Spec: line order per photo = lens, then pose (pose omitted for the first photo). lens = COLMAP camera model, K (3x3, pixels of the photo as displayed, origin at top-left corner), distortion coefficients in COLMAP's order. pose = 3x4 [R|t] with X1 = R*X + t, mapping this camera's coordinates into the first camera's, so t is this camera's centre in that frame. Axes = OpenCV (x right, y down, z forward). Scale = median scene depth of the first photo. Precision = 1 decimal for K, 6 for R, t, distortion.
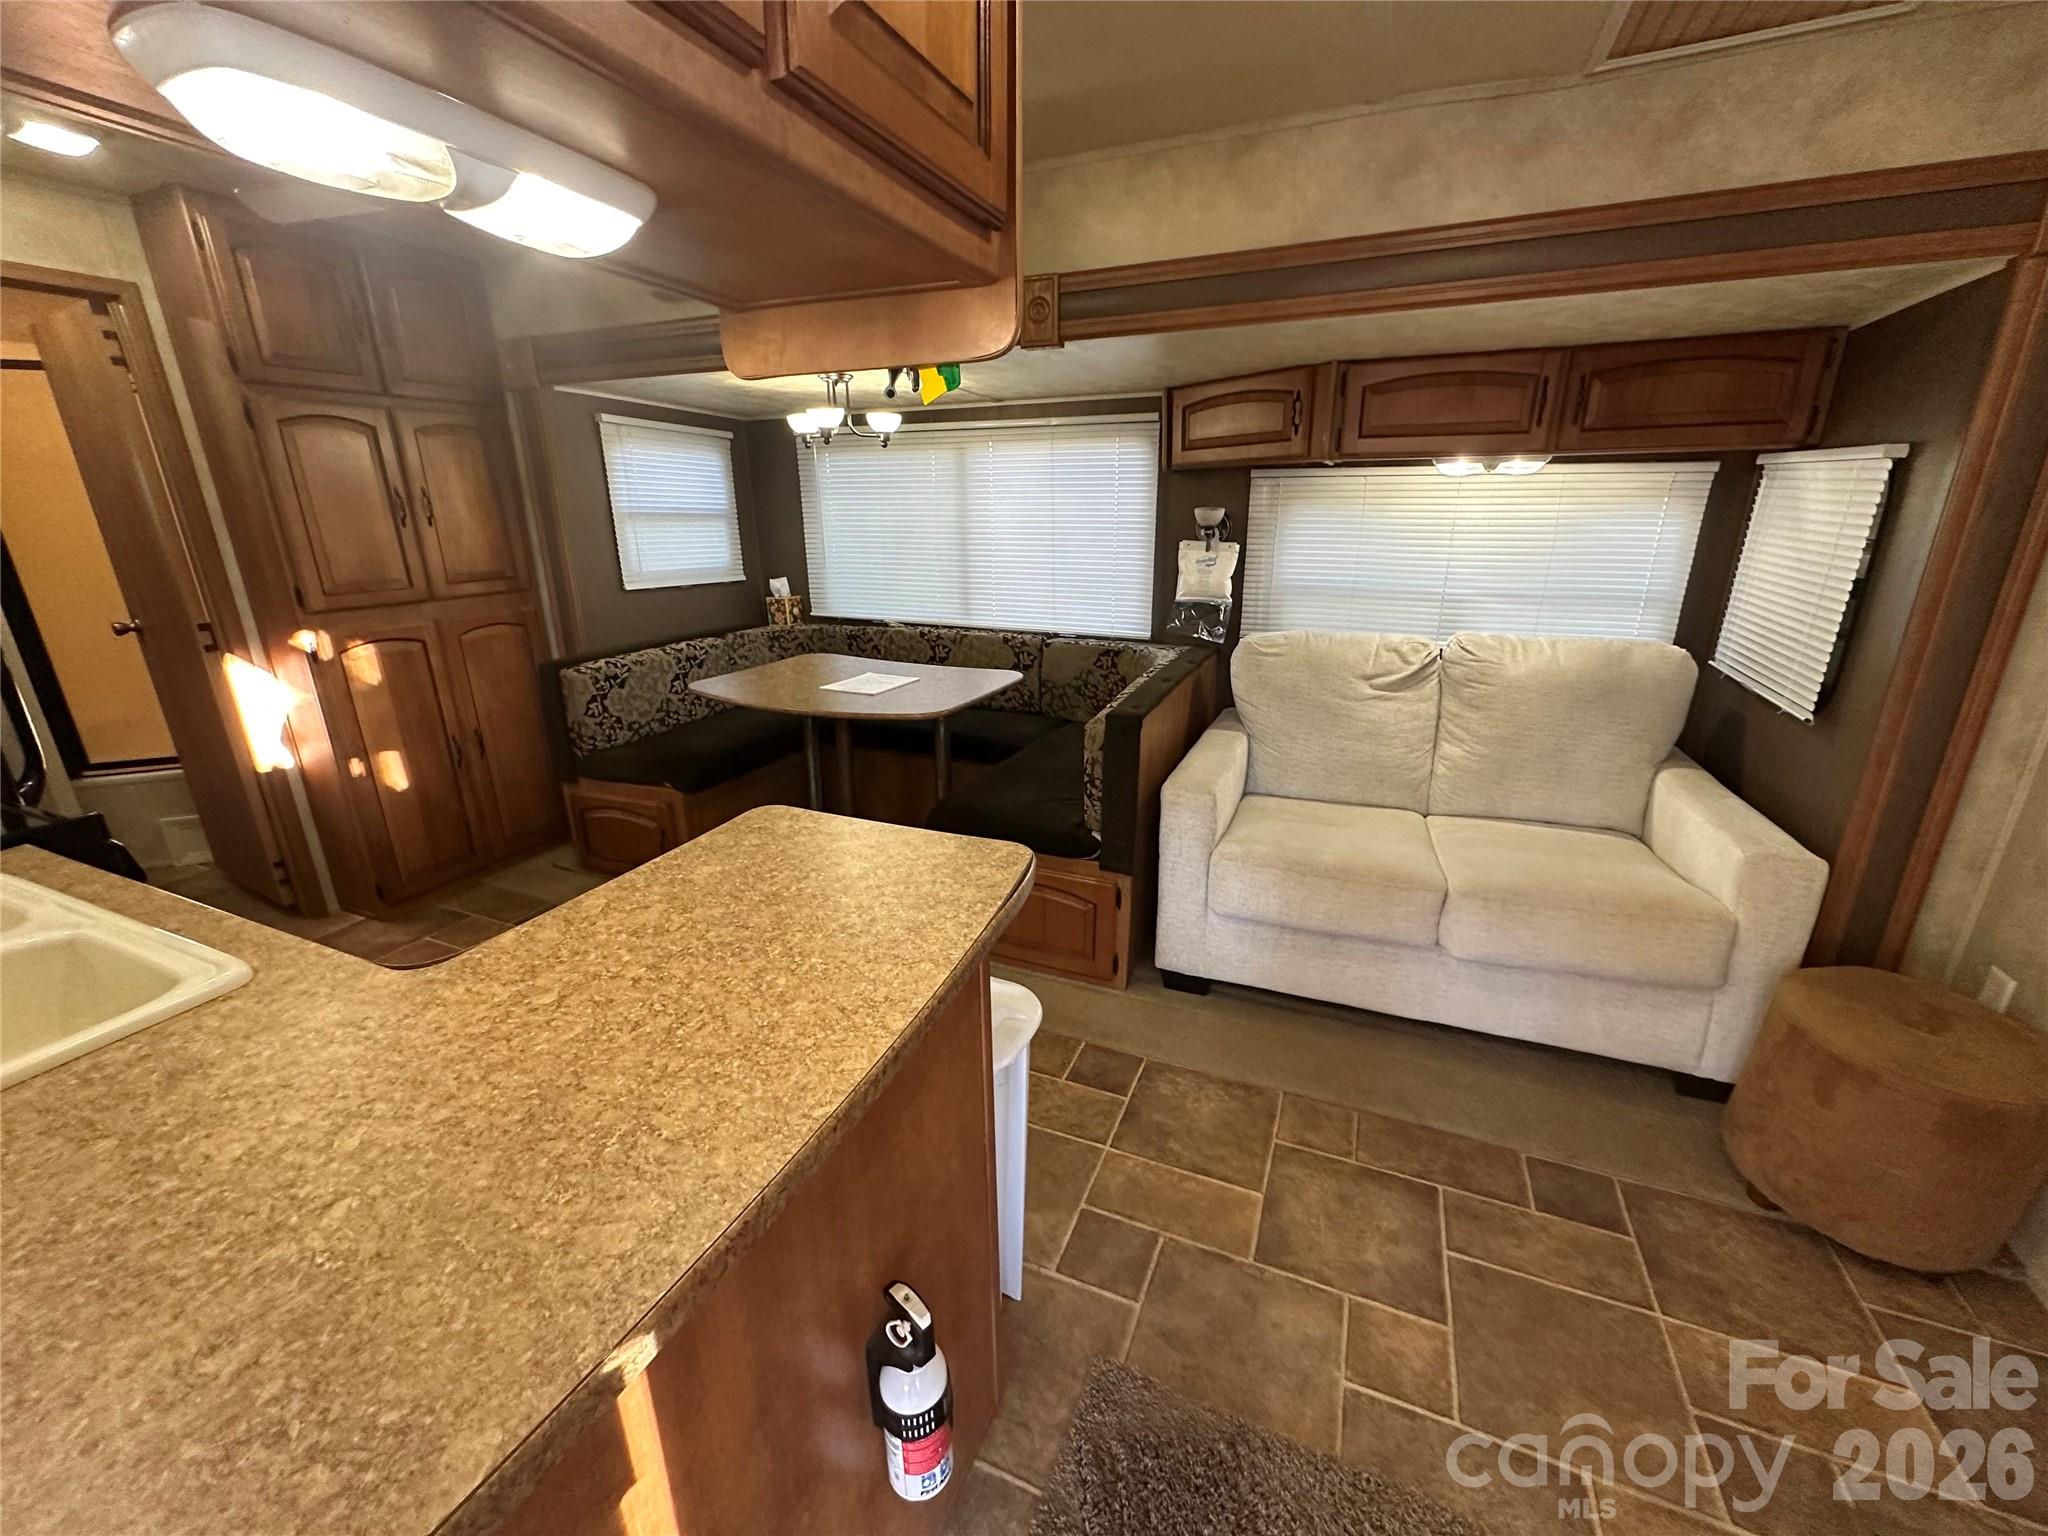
lens RADIAL K [[814.5, 0, 1024.0], [0, 814.5, 768.0], [0, 0, 1]] dist [-0.003905, 0.000808]
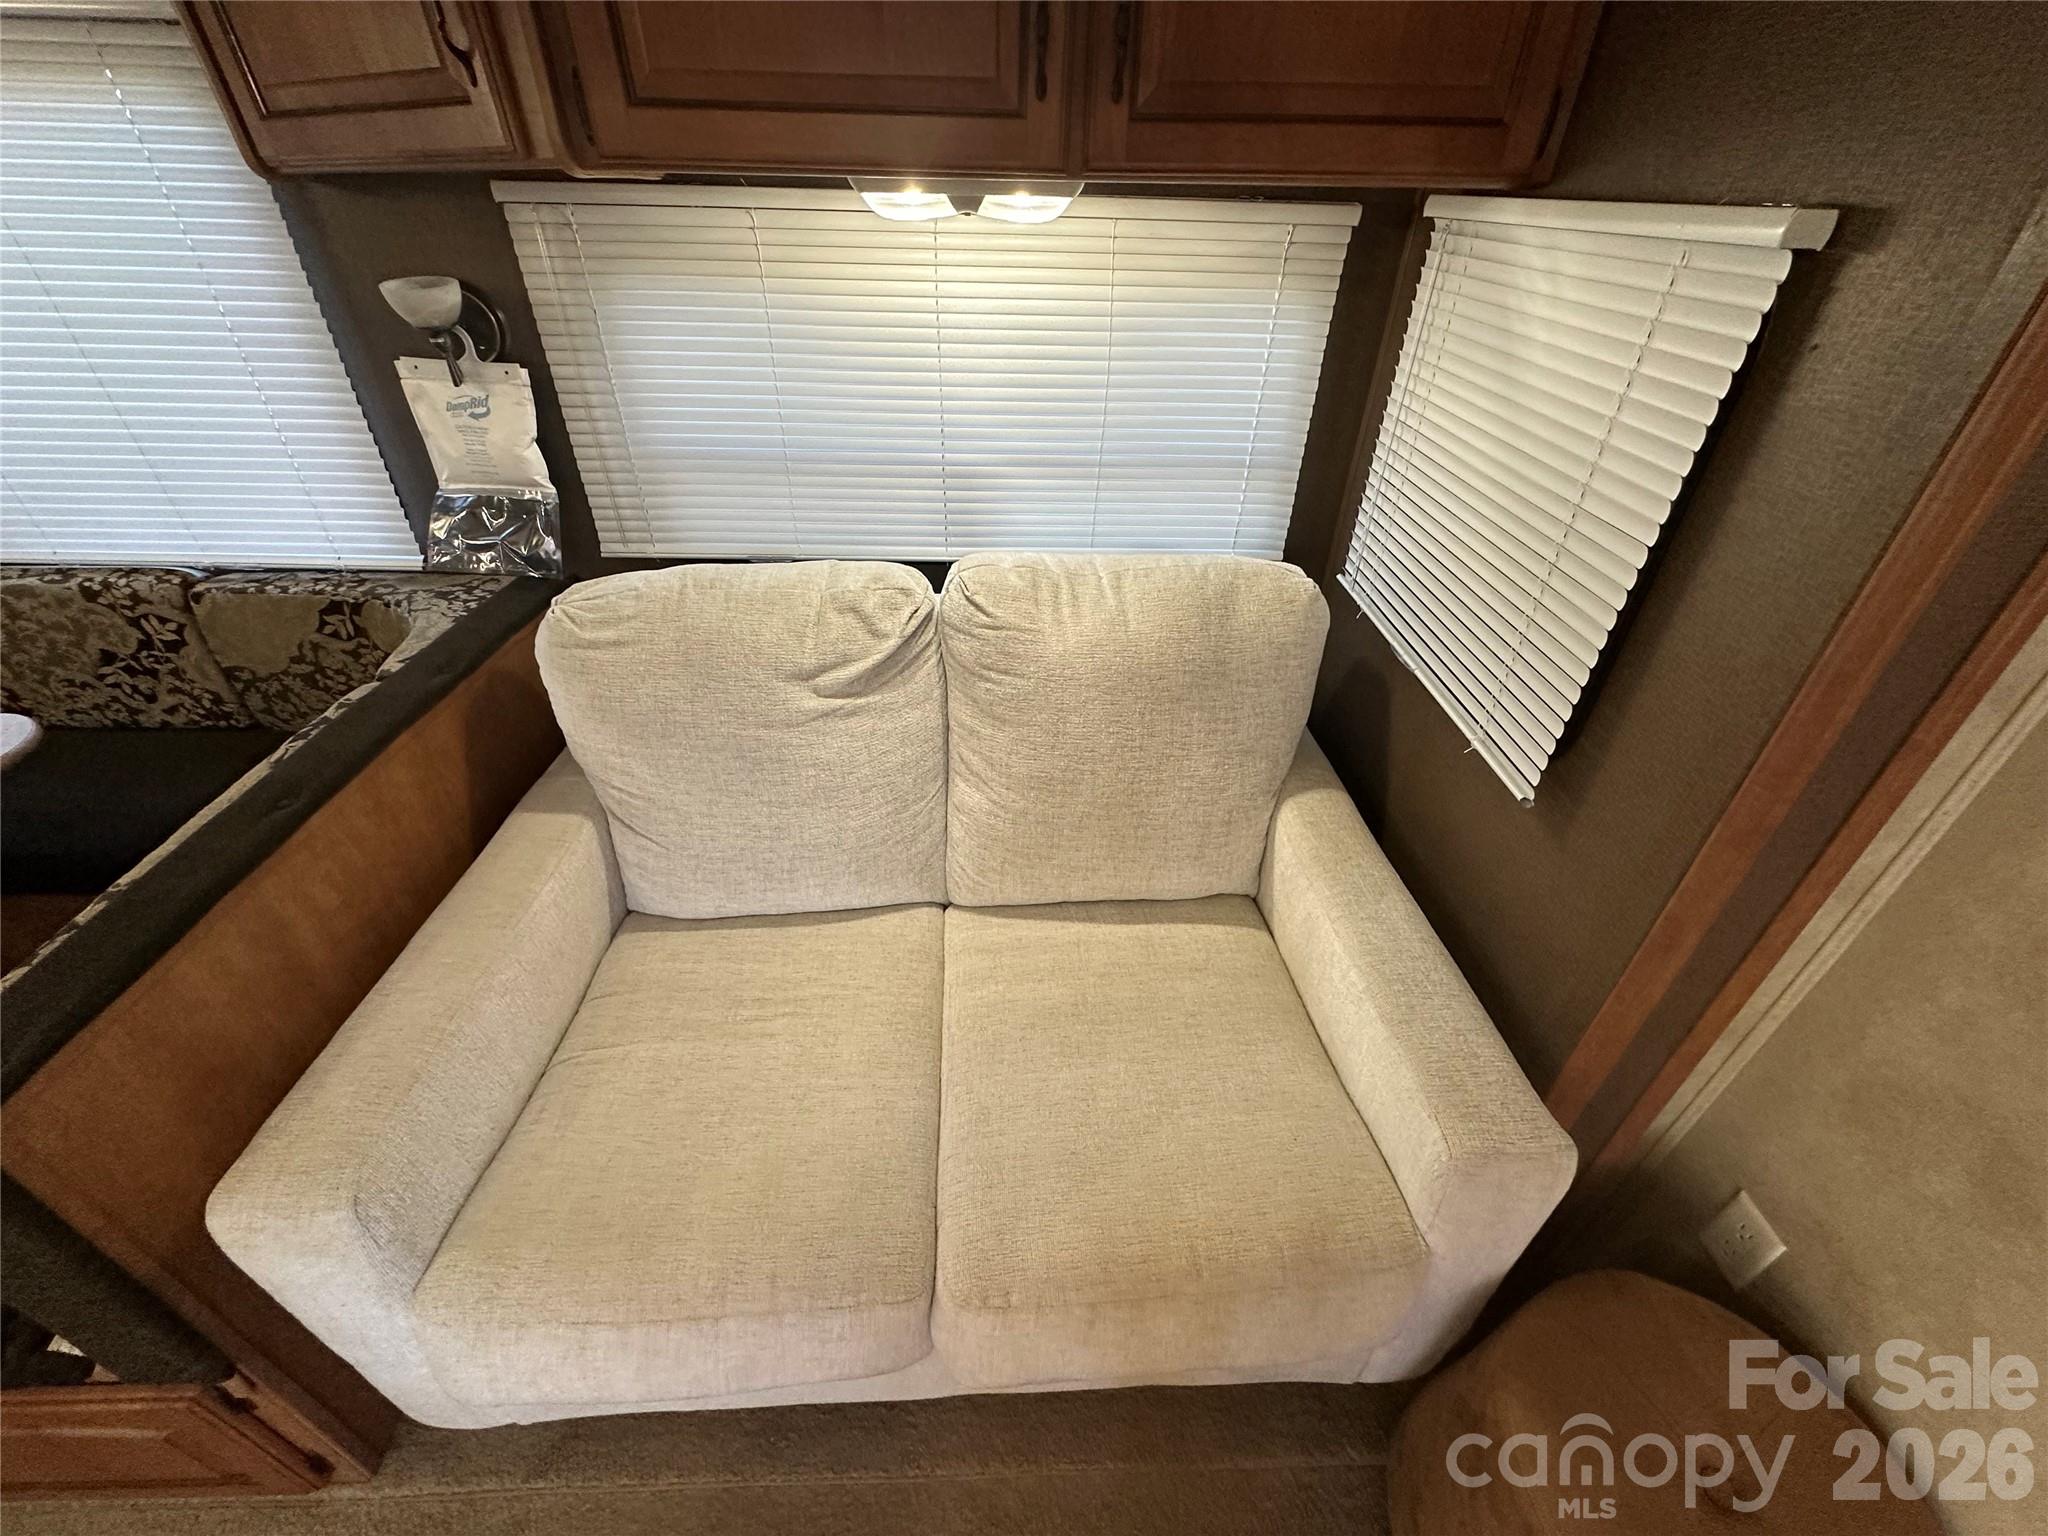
lens RADIAL K [[814.5, 0, 1024.0], [0, 814.5, 768.0], [0, 0, 1]] dist [-0.003905, 0.000808]
pose [[0.908068, -0.218097, 0.357557, 0.351332], [0.104156, 0.944493, 0.311585, -0.199972], [-0.405666, -0.245698, 0.880379, 0.485735]]
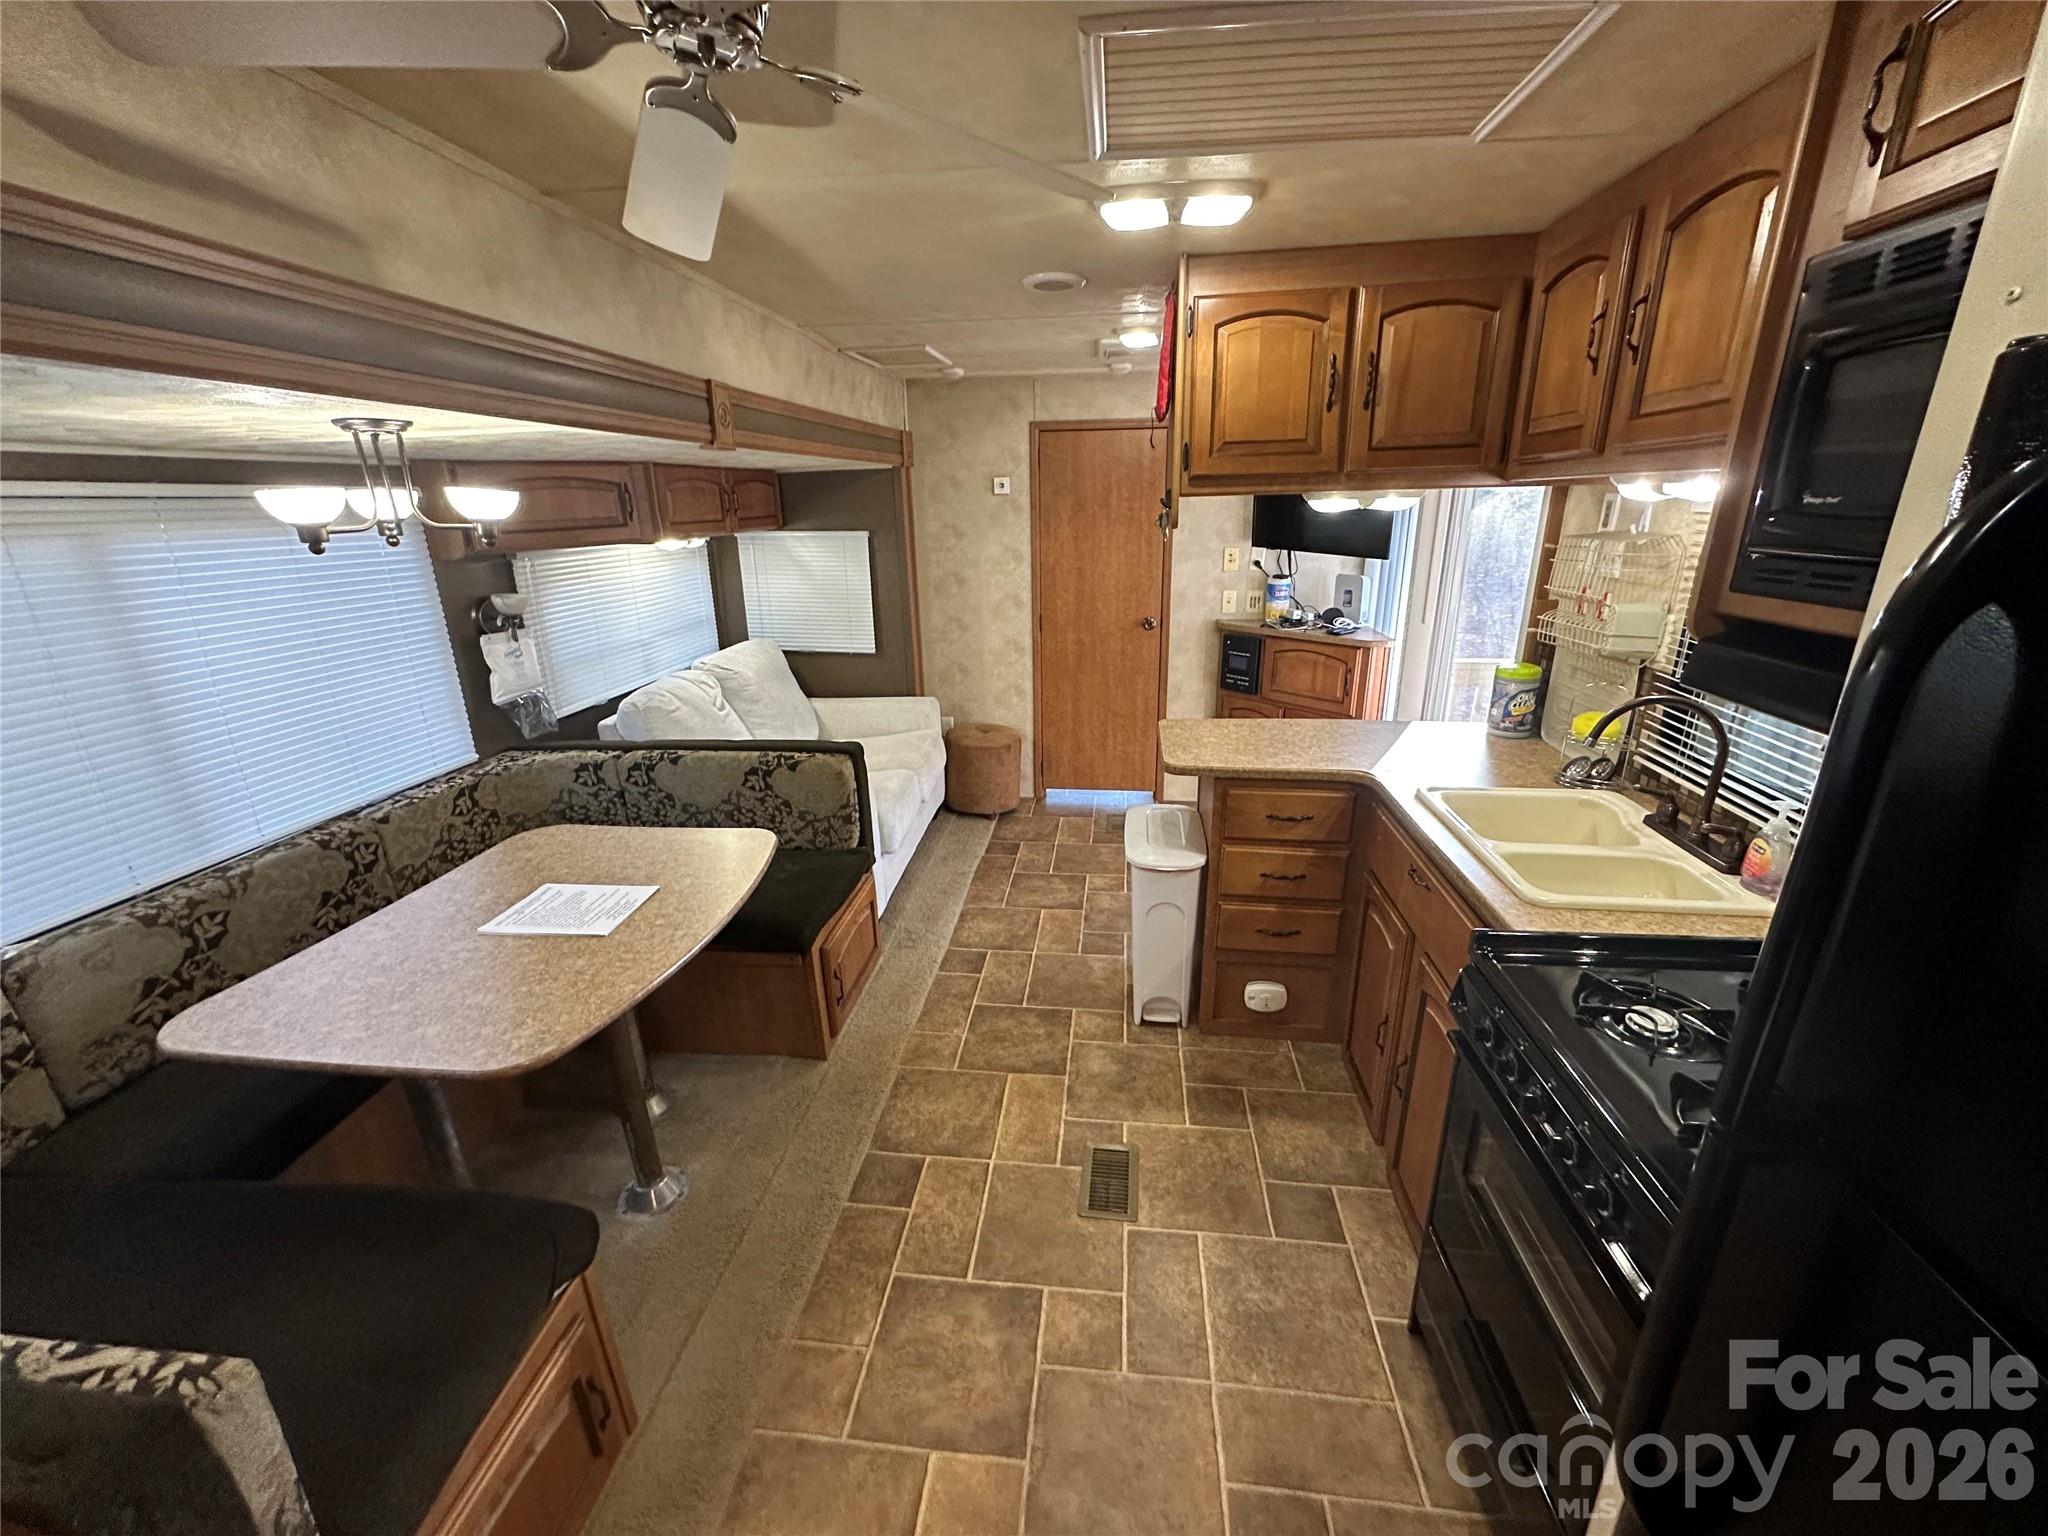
lens RADIAL K [[815.5, 0, 1026.6], [0, 815.5, 767.5], [0, 0, 1]] dist [-0.003475, -0.000112]
pose [[-0.289136, -0.285698, 0.913661, -0.929155], [0.317029, 0.871991, 0.372994, -0.349722], [-0.903268, 0.397503, -0.161549, 0.798674]]
